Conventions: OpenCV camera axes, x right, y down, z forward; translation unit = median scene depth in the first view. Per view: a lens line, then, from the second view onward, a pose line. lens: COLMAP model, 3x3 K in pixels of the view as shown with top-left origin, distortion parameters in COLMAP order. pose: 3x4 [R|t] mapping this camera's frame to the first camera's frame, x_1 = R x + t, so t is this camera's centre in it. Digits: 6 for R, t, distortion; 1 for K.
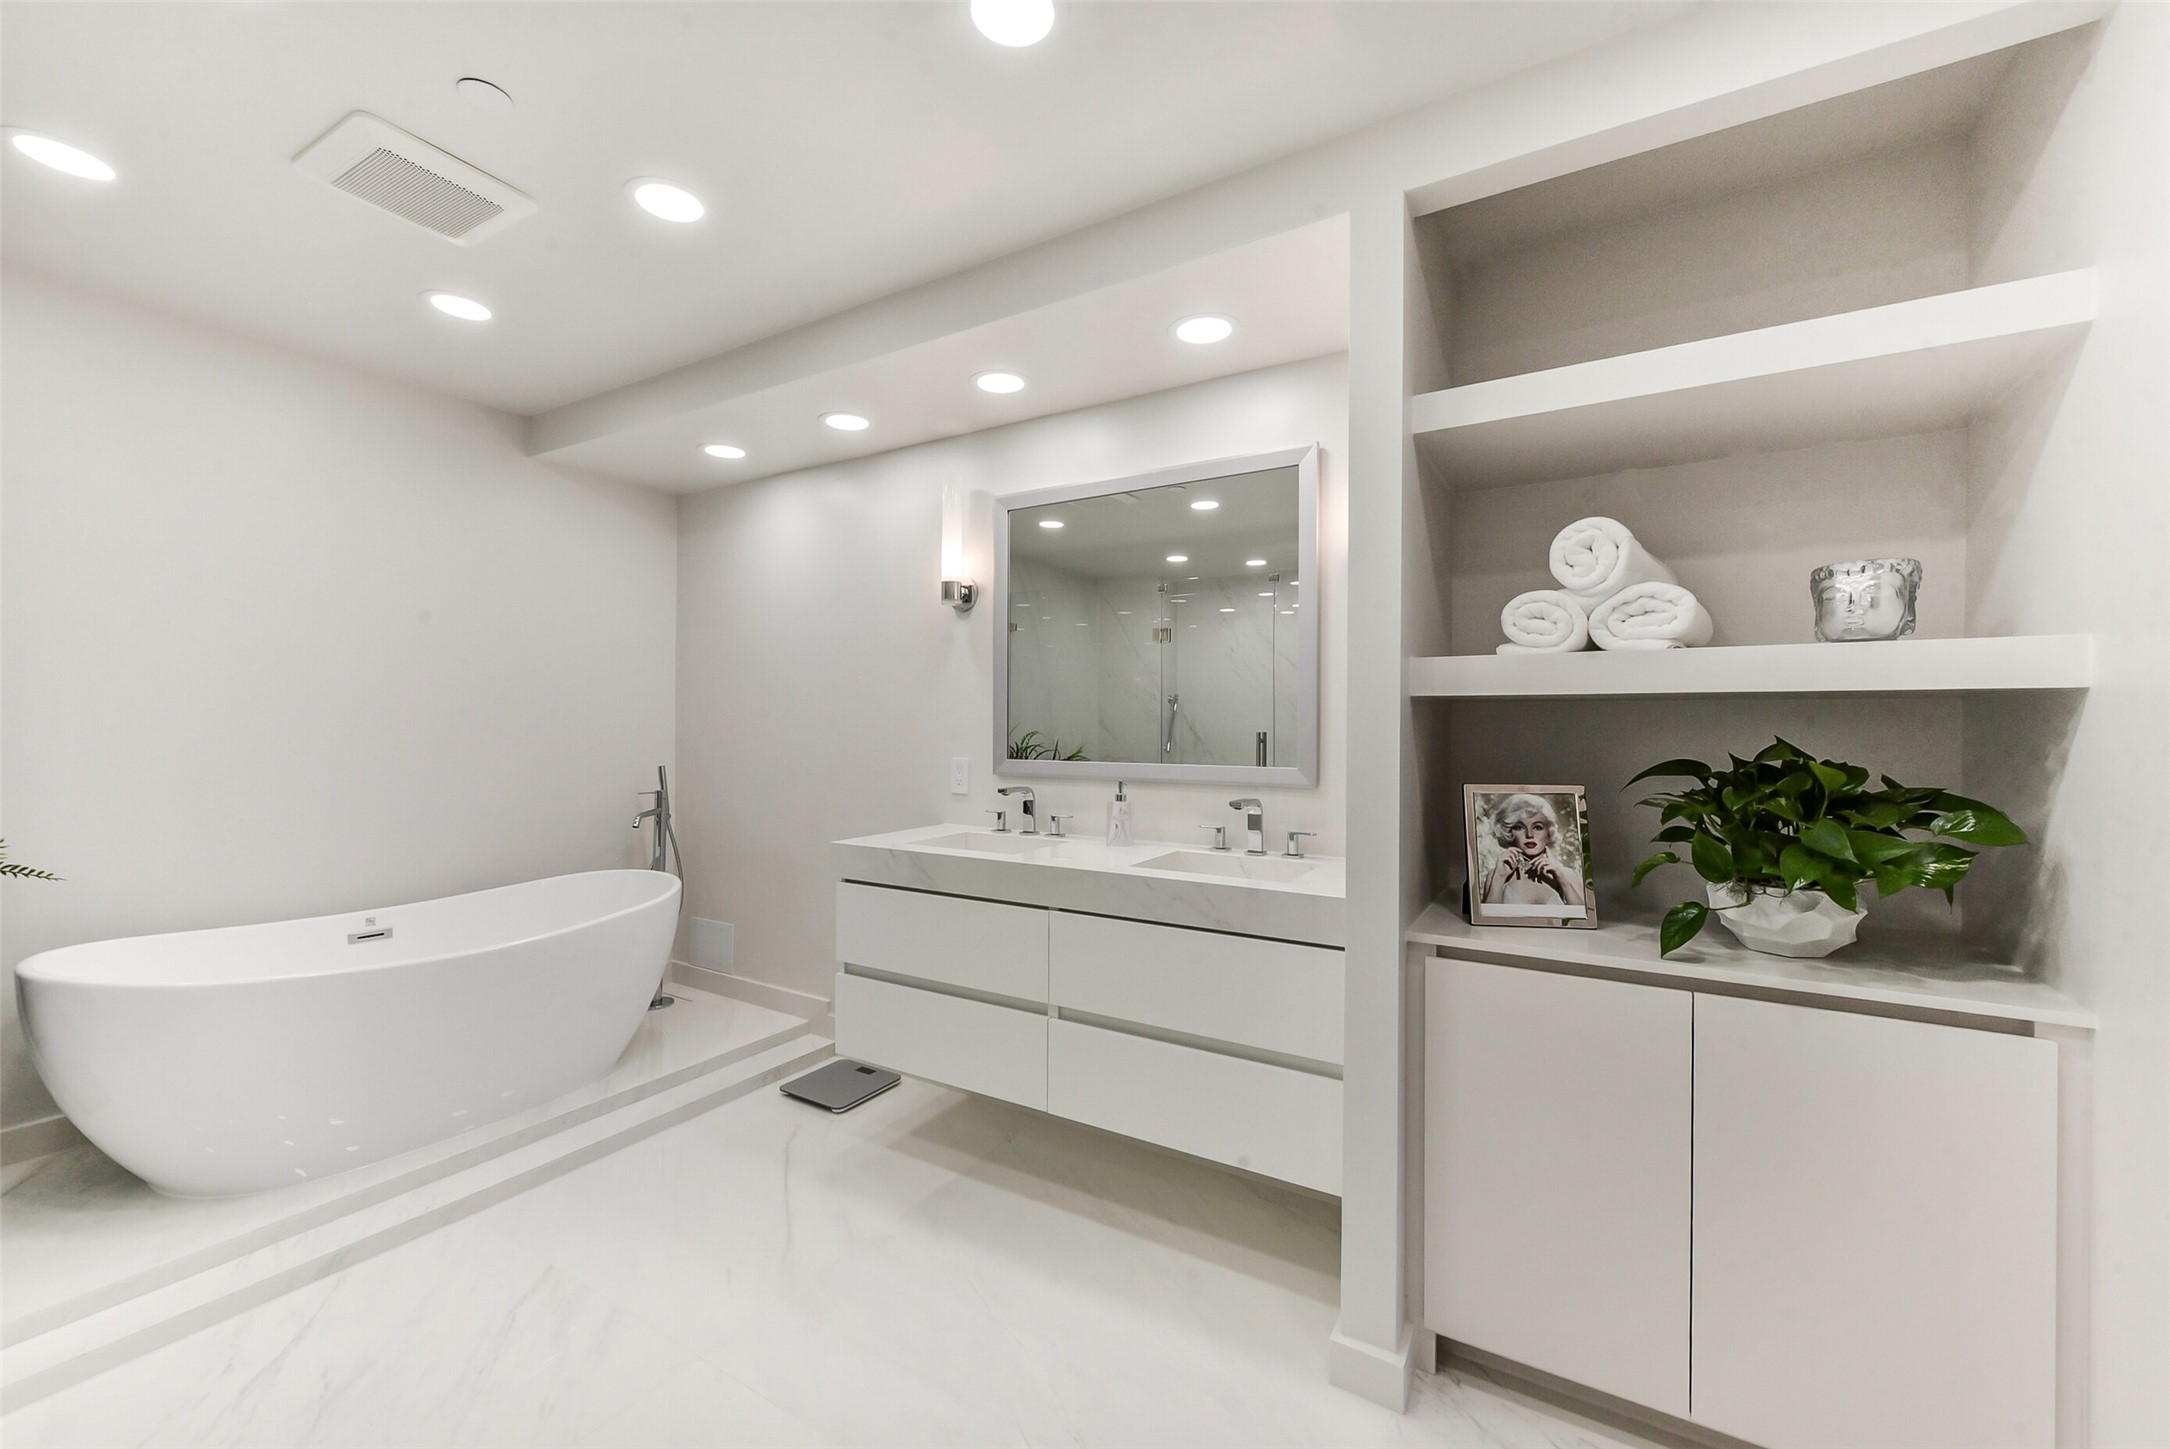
lens RADIAL K [[857.1, 0, 1093.3], [0, 857.1, 727.0], [0, 0, 1]] dist [0.013441, -0.000477]
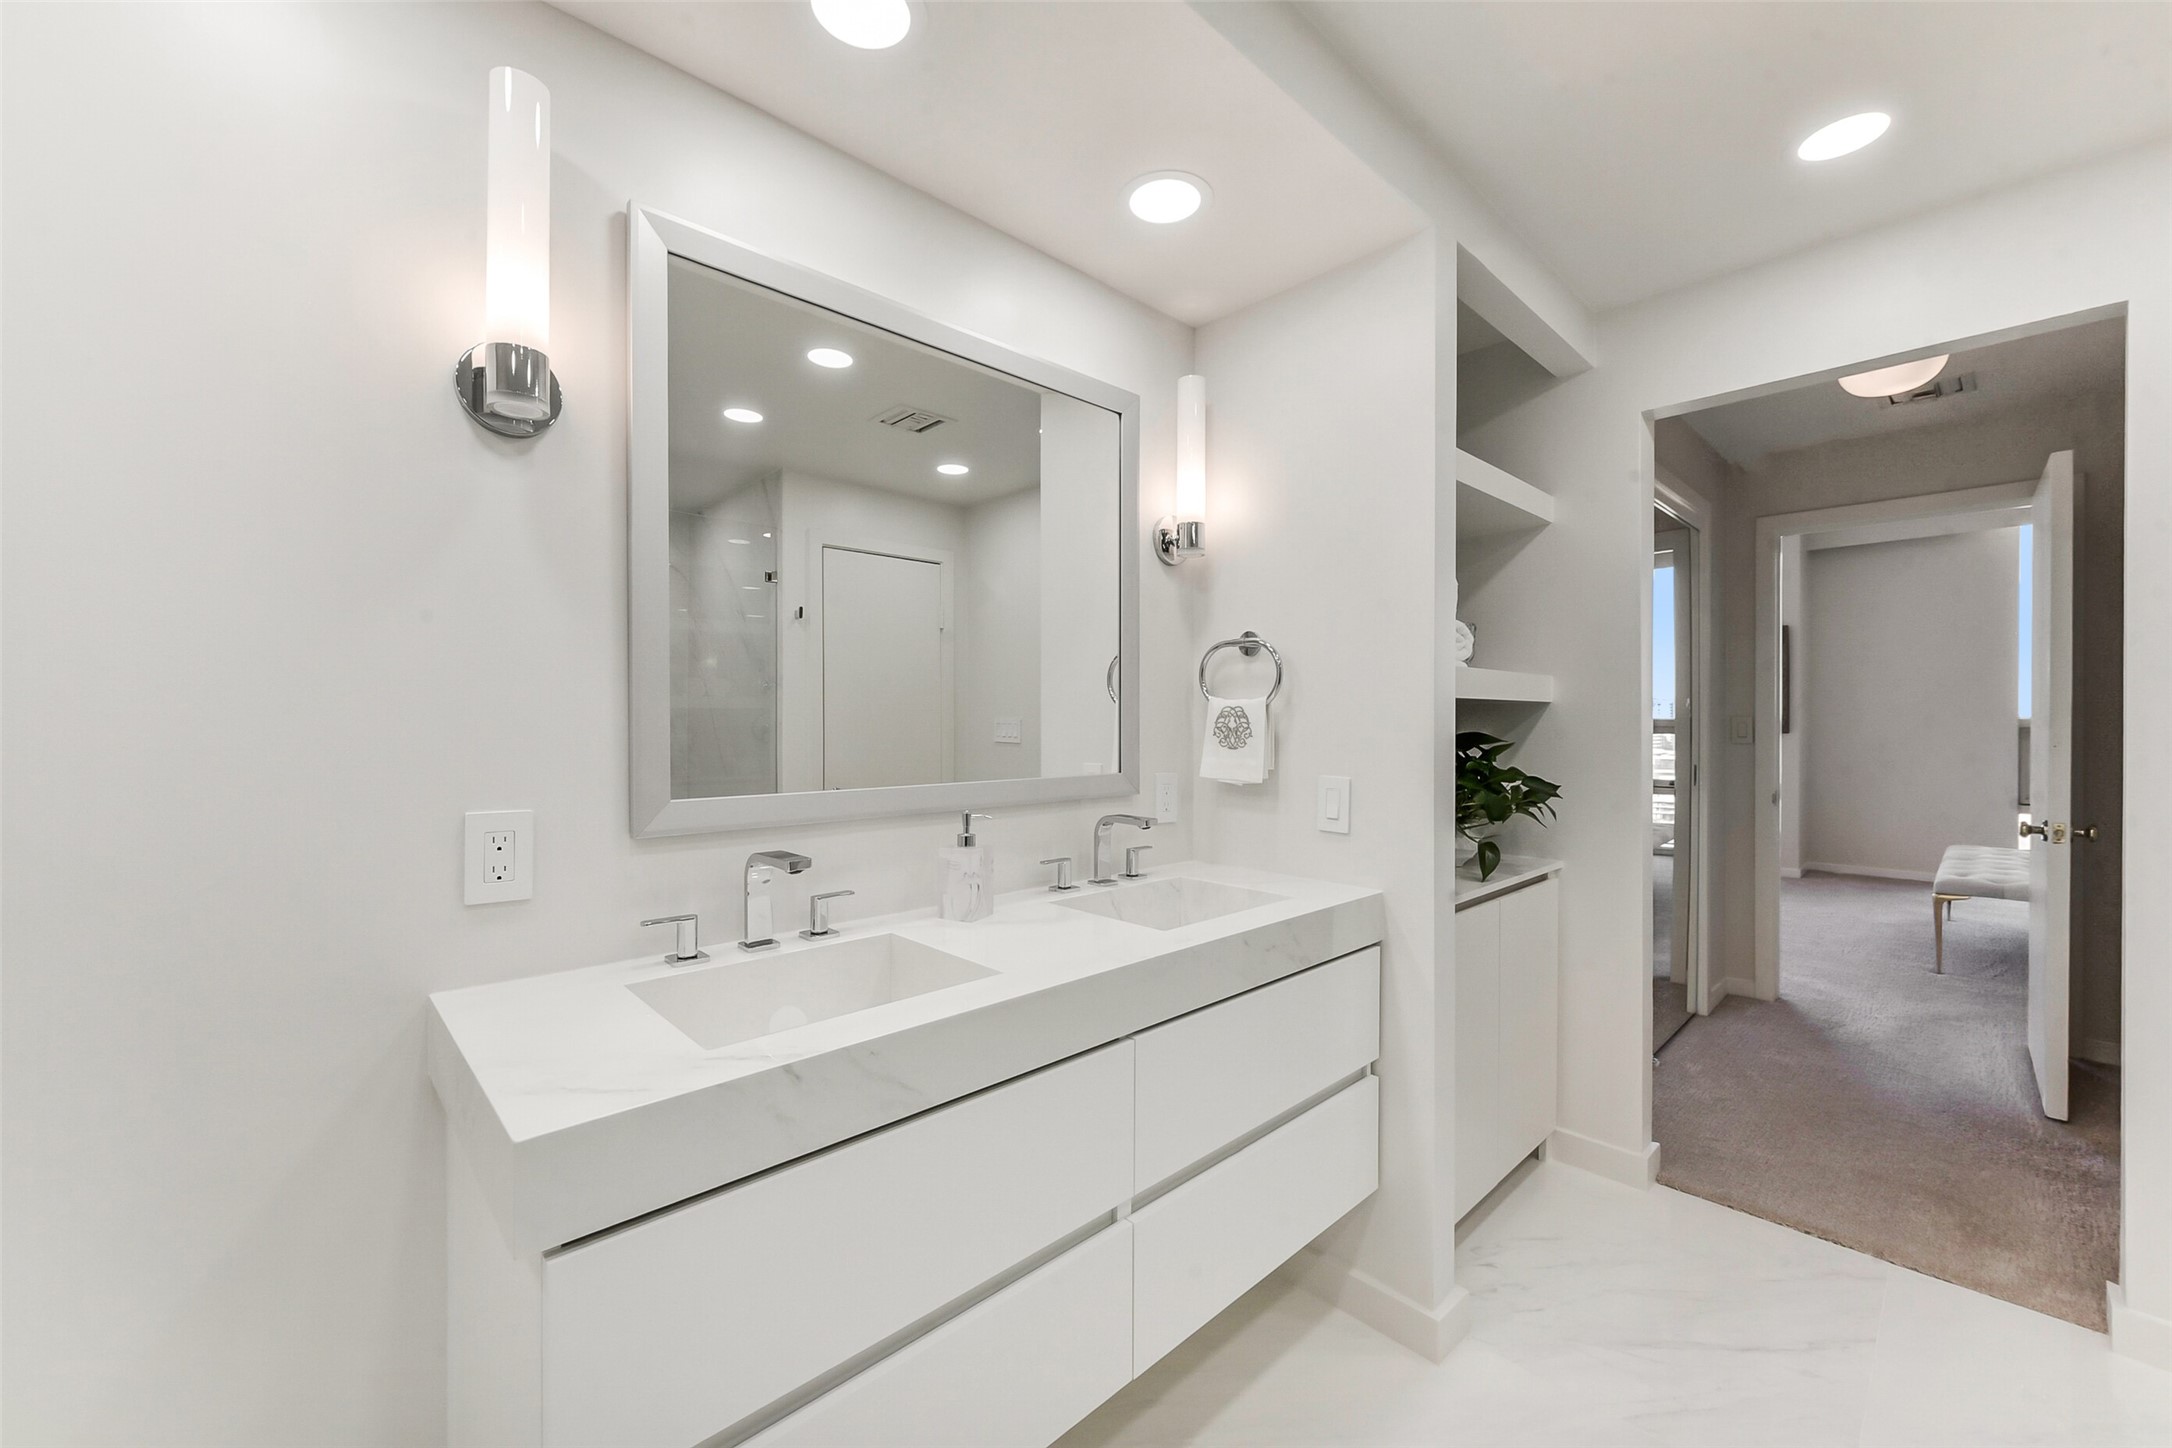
lens RADIAL K [[857.9, 0, 1094.3], [0, 857.9, 726.5], [0, 0, 1]] dist [0.013441, -0.000477]
pose [[0.275345, -0.011623, 0.961275, -0.752164], [0.002146, 0.999932, 0.011476, -0.010611], [-0.961343, -0.001097, 0.275351, 1.036798]]
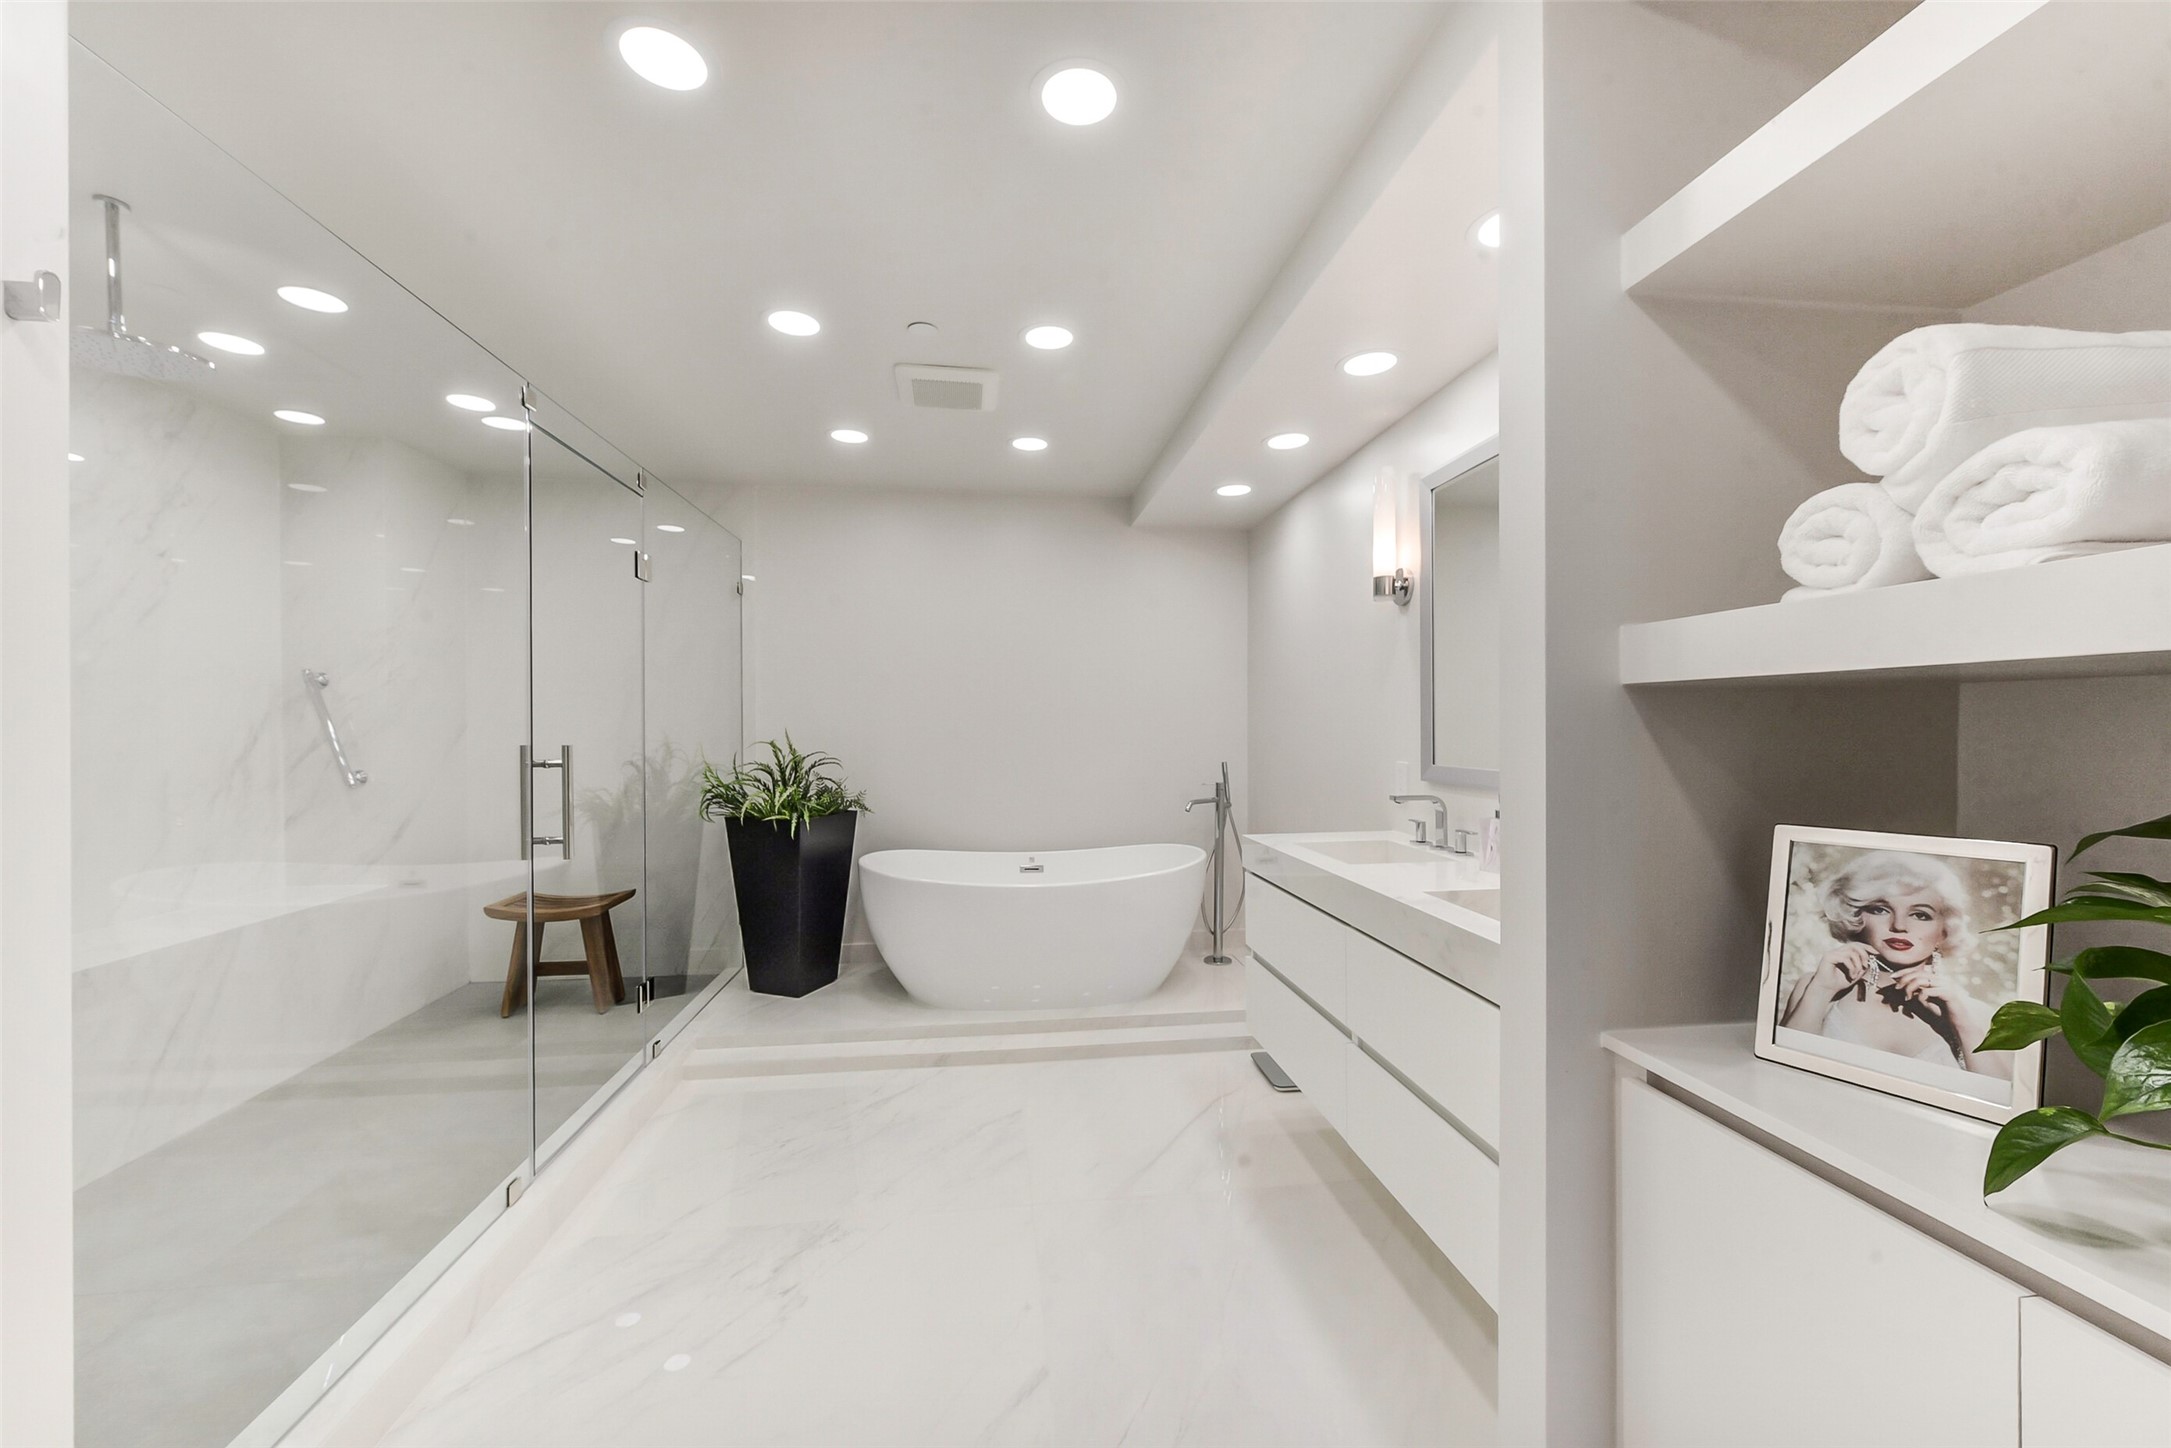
lens RADIAL K [[857.5, 0, 1093.8], [0, 857.5, 726.5], [0, 0, 1]] dist [0.013441, -0.000477]
pose [[0.612994, -0.007726, -0.790050, 0.627735], [0.010005, 0.999948, -0.002016, -0.005933], [0.790025, -0.006669, 0.613039, 0.254190]]
